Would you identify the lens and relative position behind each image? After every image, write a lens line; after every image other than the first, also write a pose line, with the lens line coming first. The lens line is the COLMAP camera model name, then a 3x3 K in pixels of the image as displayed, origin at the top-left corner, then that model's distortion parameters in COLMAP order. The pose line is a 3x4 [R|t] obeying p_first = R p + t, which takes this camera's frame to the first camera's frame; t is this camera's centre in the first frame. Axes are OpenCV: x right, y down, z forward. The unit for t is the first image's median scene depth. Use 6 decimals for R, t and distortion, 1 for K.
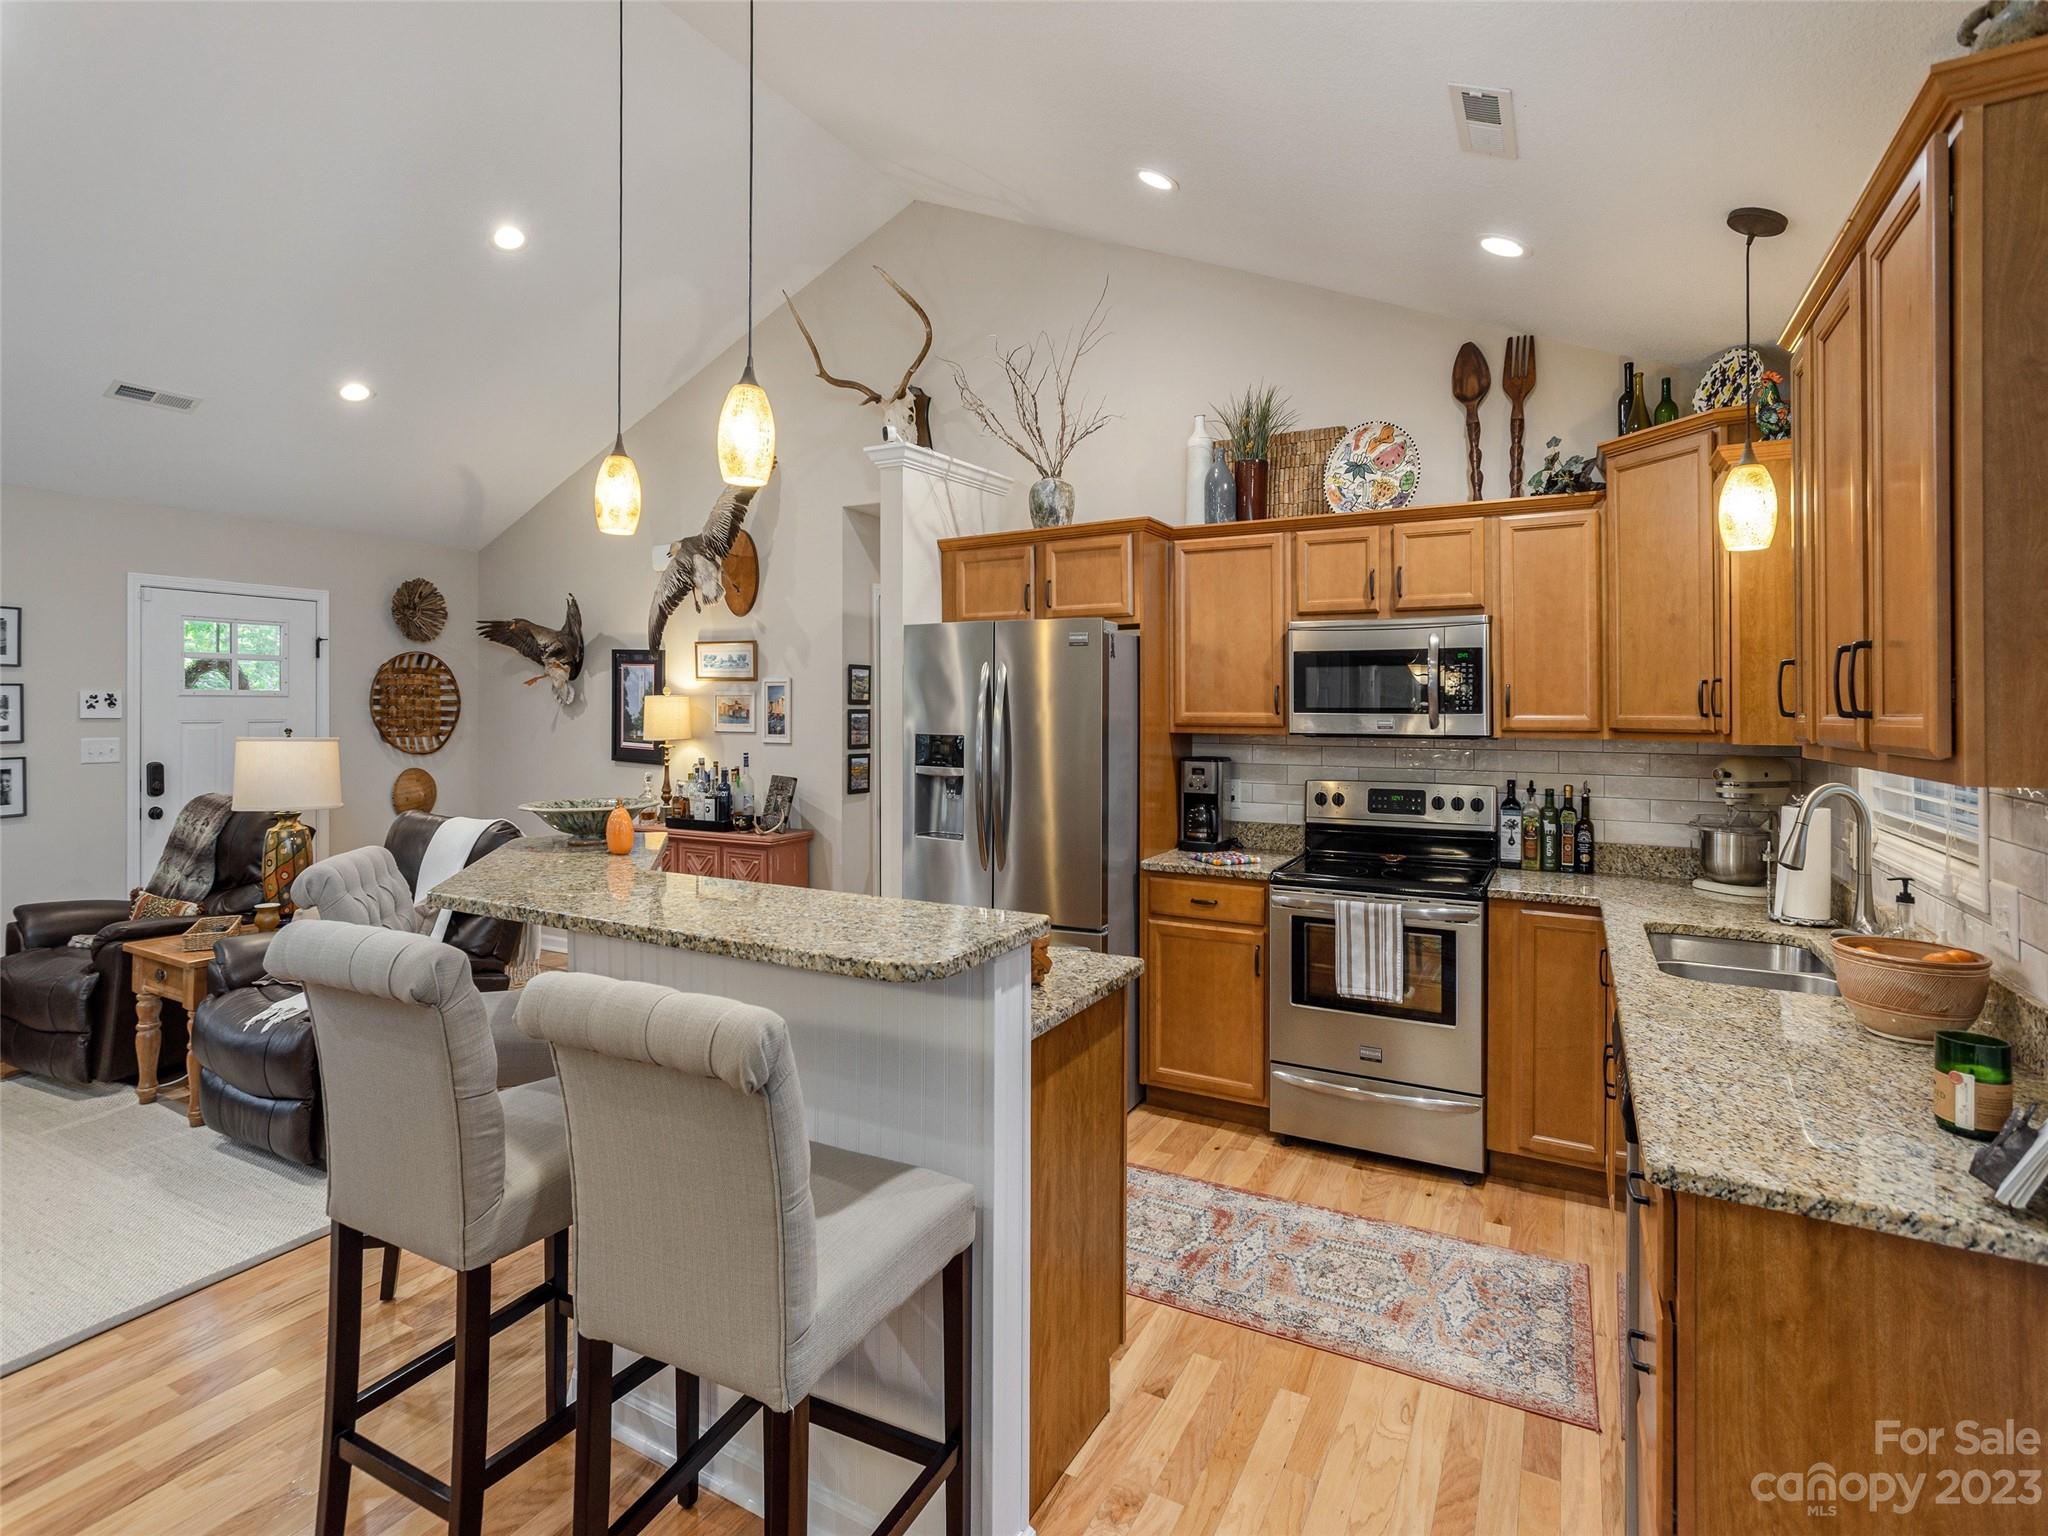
lens RADIAL K [[1036.9, 0, 984.5], [0, 1036.9, 697.4], [0, 0, 1]] dist [-0.001581, -0.000024]
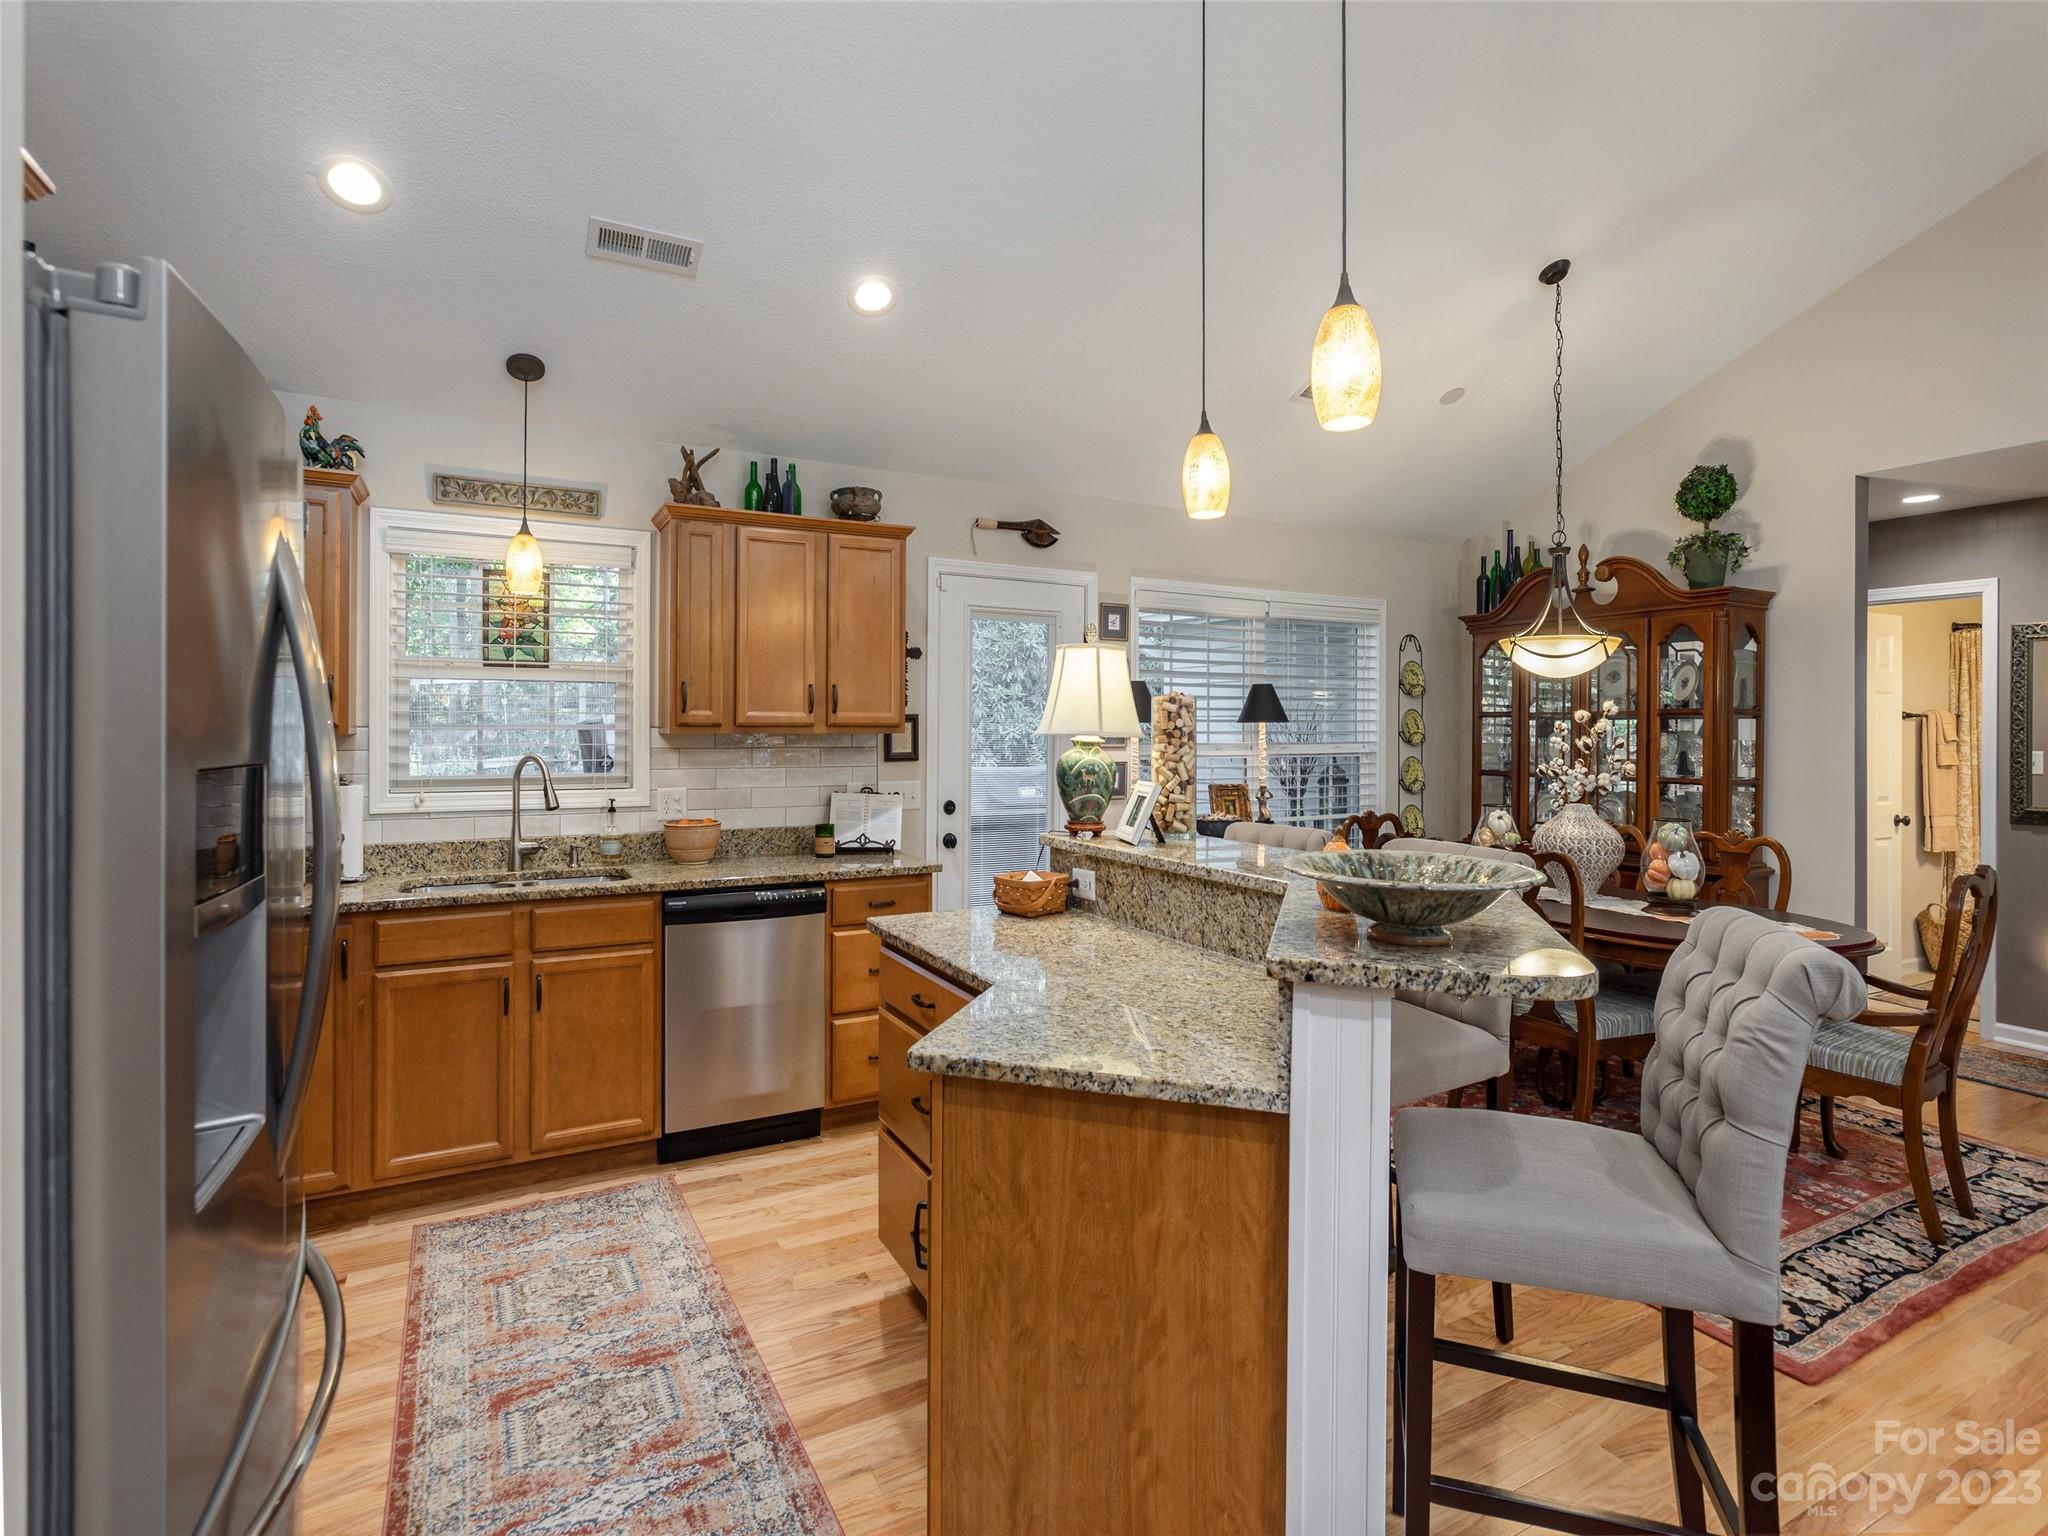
lens RADIAL K [[974.3, 0, 1034.6], [0, 974.3, 727.1], [0, 0, 1]] dist [-0.002145, 0.013346]
pose [[-0.853329, -0.009515, 0.521287, -0.393059], [-0.014956, 0.999869, -0.006232, 0.027635], [-0.521159, -0.013115, -0.853359, 1.260868]]
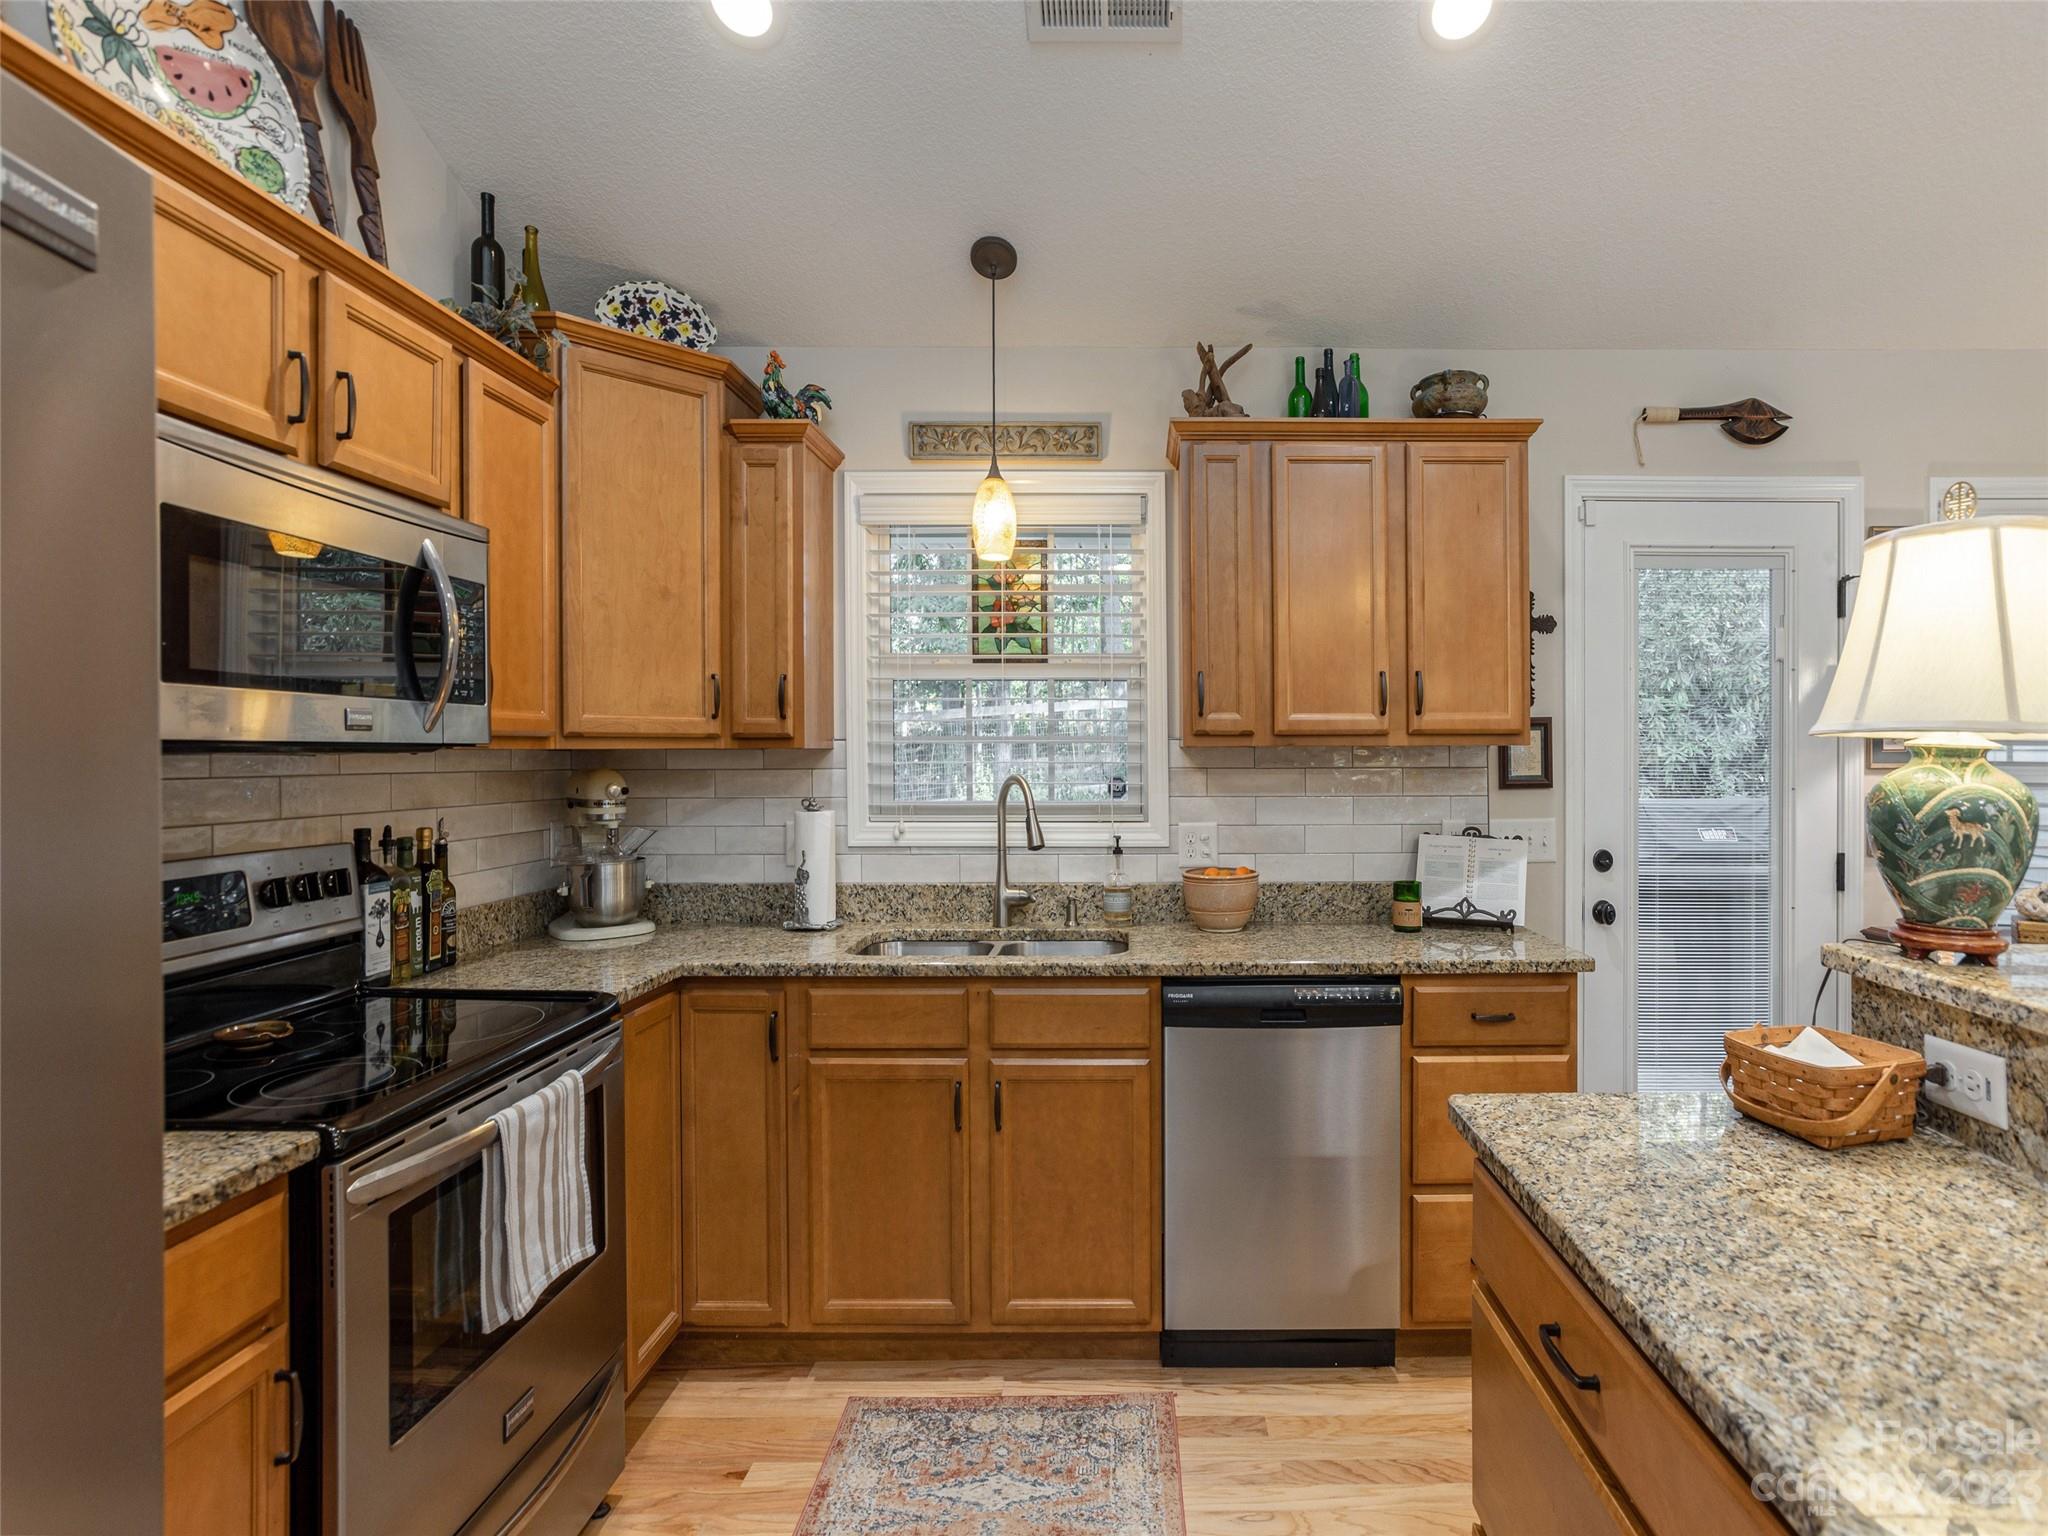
lens RADIAL K [[1025.7, 0, 1186.2], [0, 1025.7, 745.5], [0, 0, 1]] dist [-0.045770, 0.023591]
pose [[-0.532208, 0.000633, 0.846614, -0.180821], [-0.010681, 0.999915, -0.007462, 0.038539], [-0.846546, -0.013014, -0.532156, 0.993932]]
